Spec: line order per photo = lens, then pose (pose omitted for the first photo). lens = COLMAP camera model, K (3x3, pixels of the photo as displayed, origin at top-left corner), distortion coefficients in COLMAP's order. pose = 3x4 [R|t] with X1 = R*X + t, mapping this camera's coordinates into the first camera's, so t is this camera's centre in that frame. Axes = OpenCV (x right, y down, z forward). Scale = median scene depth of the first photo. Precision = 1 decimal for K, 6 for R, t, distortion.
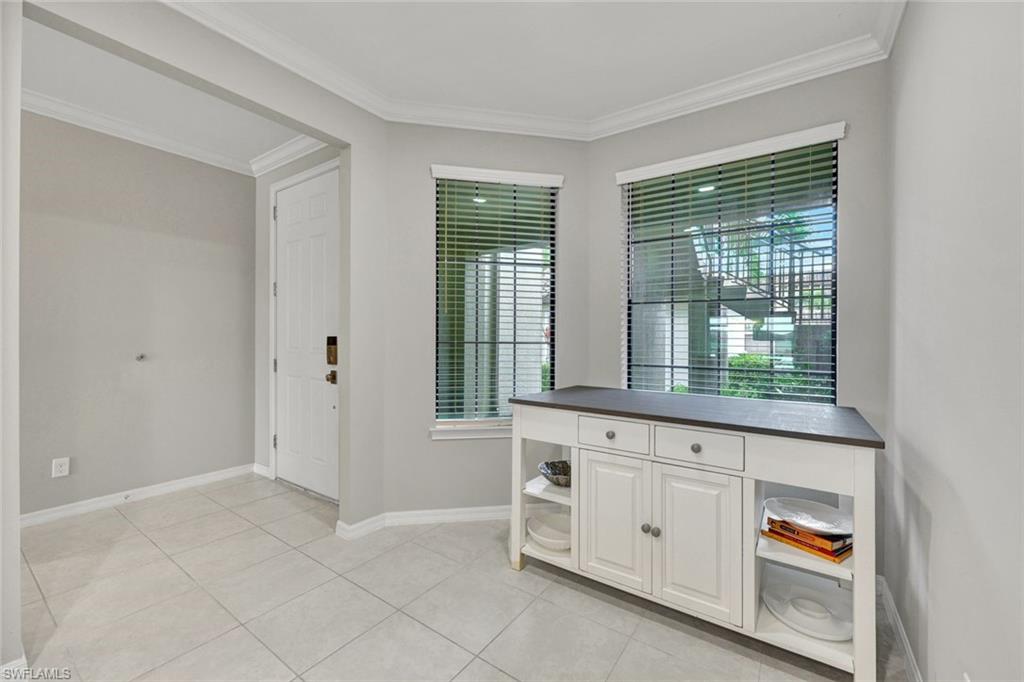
lens RADIAL K [[406.8, 0, 509.2], [0, 406.8, 339.7], [0, 0, 1]] dist [0.003593, 0.000279]
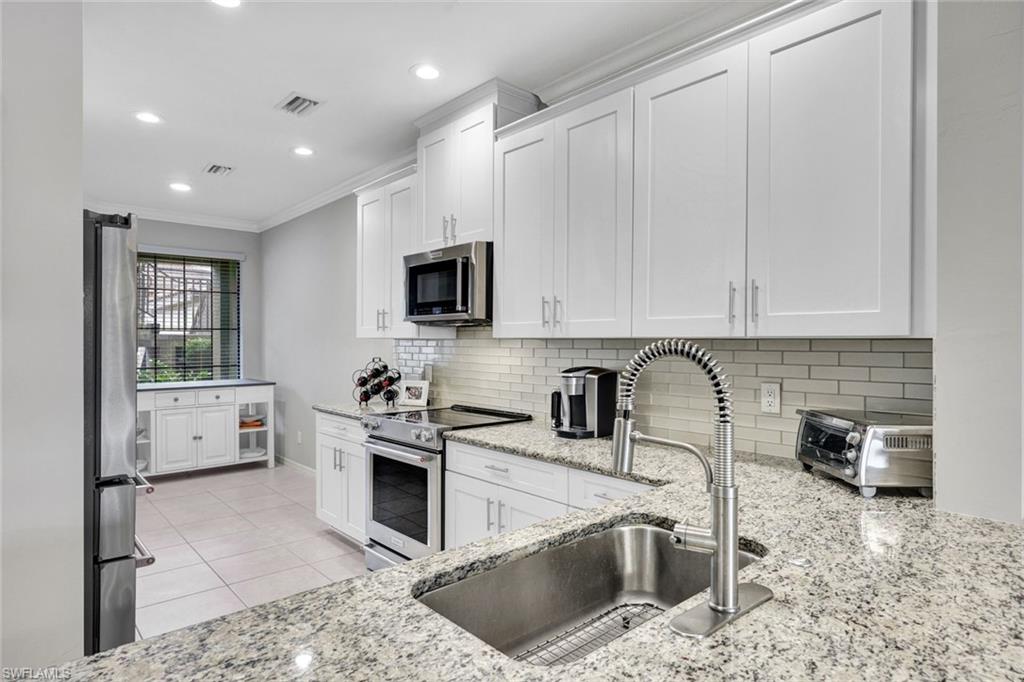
lens RADIAL K [[583.2, 0, 510.9], [0, 583.2, 341.0], [0, 0, 1]] dist [-0.000655, -0.000018]
pose [[0.219215, -0.006355, 0.975656, -2.530020], [0.006112, 0.999968, 0.005141, -0.071141], [-0.975658, 0.004836, 0.219247, -1.457336]]
